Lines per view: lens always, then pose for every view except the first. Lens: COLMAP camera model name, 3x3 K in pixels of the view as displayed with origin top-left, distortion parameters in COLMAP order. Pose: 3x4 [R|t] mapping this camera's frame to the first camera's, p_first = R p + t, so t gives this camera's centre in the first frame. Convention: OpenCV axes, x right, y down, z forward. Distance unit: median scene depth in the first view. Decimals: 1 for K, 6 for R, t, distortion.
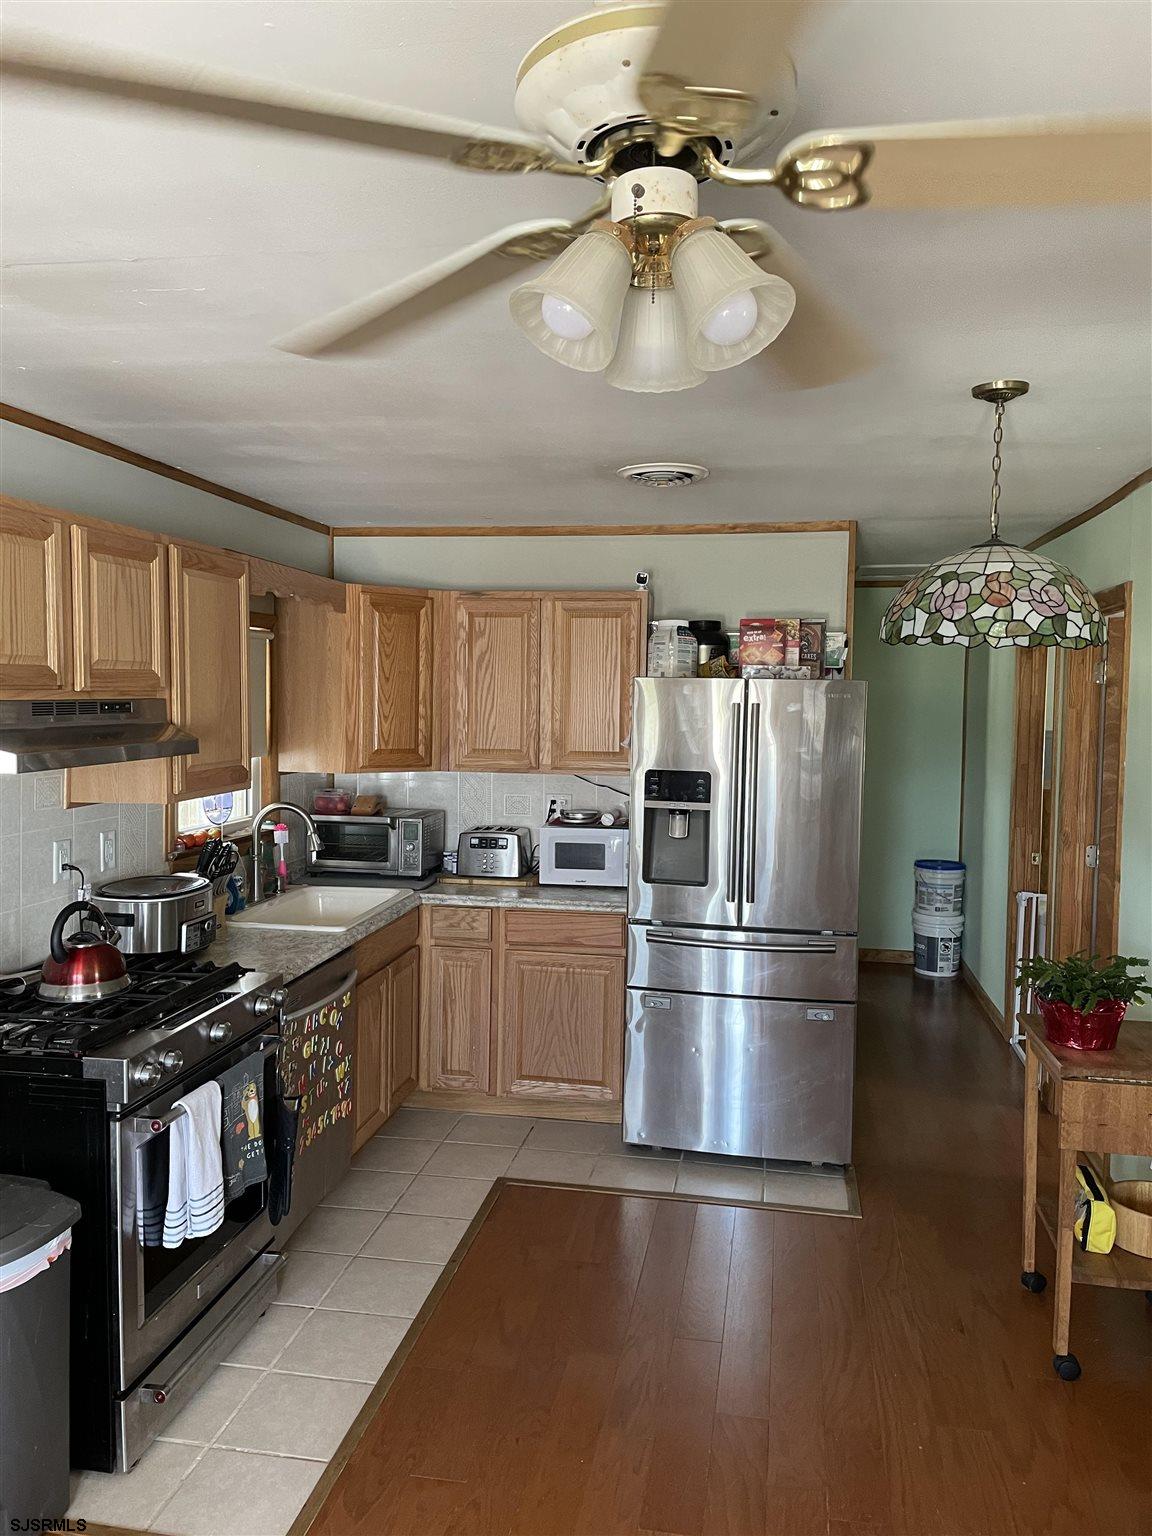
lens RADIAL K [[1155.4, 0, 570.5], [0, 1155.4, 755.2], [0, 0, 1]] dist [0.097805, -0.136761]
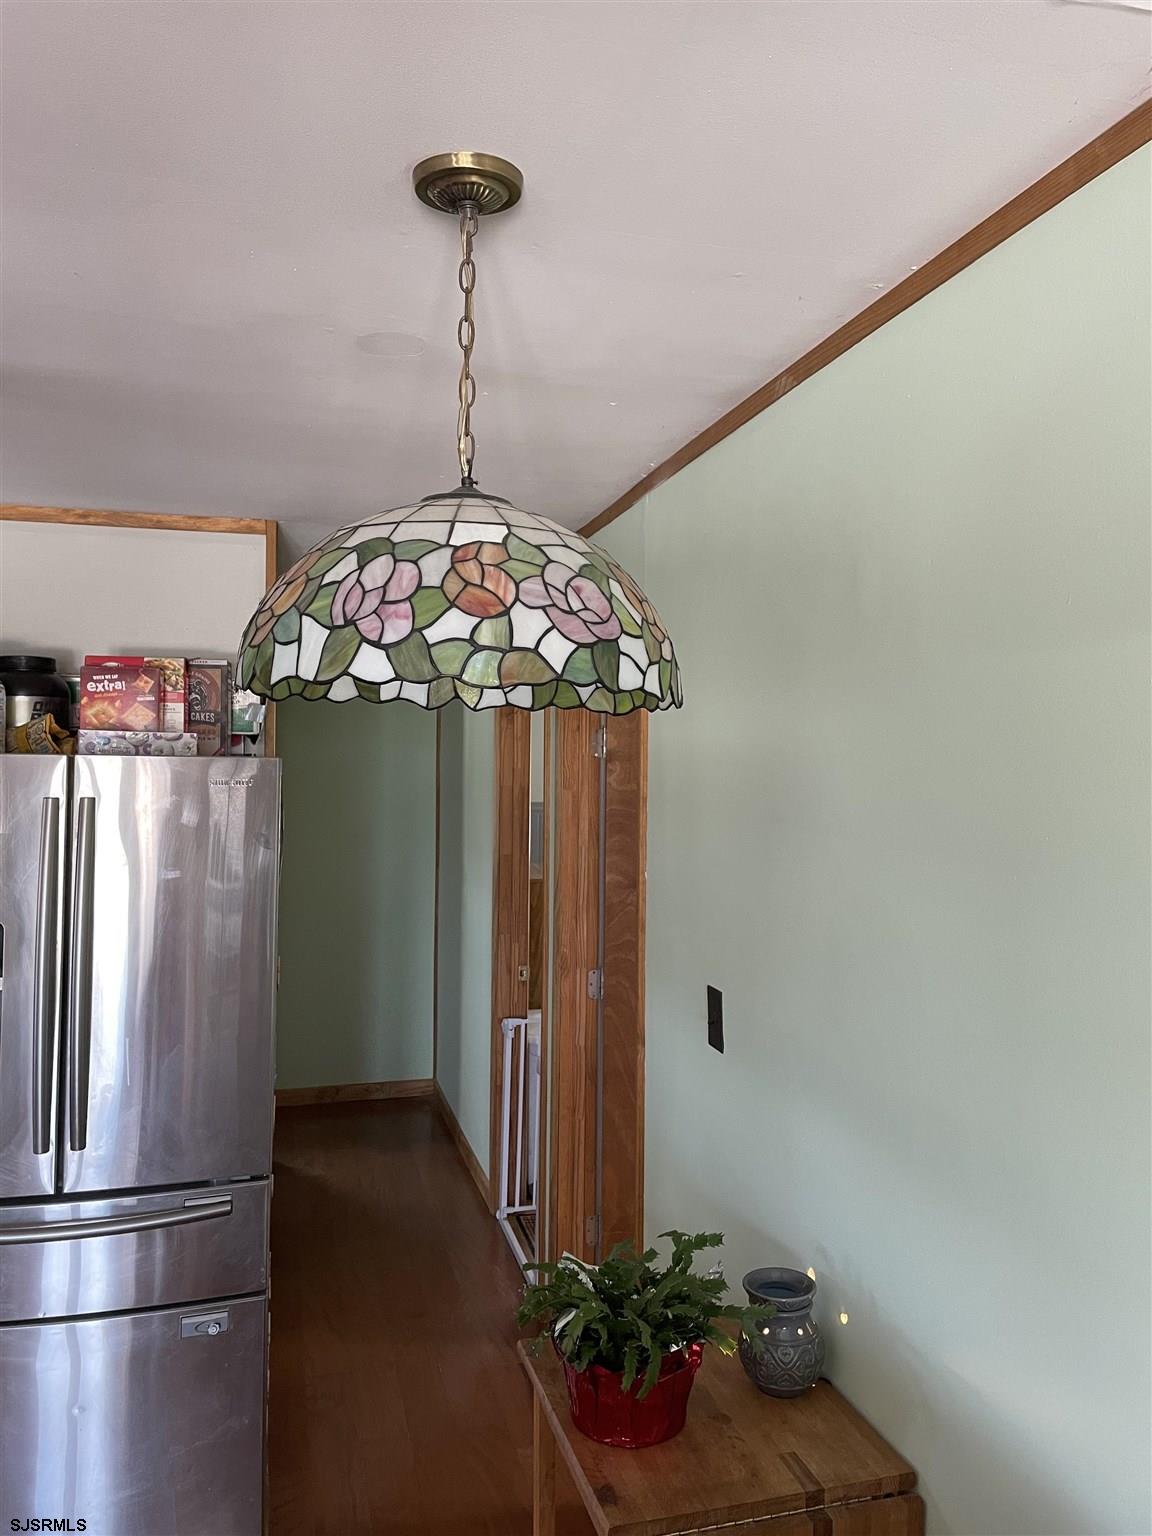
lens RADIAL K [[1155.4, 0, 570.5], [0, 1155.4, 755.2], [0, 0, 1]] dist [0.097805, -0.136761]
pose [[0.906440, -0.005385, 0.422300, 0.172394], [0.025879, 0.998748, -0.042811, -0.045247], [-0.421540, 0.049734, 0.905445, 0.481893]]
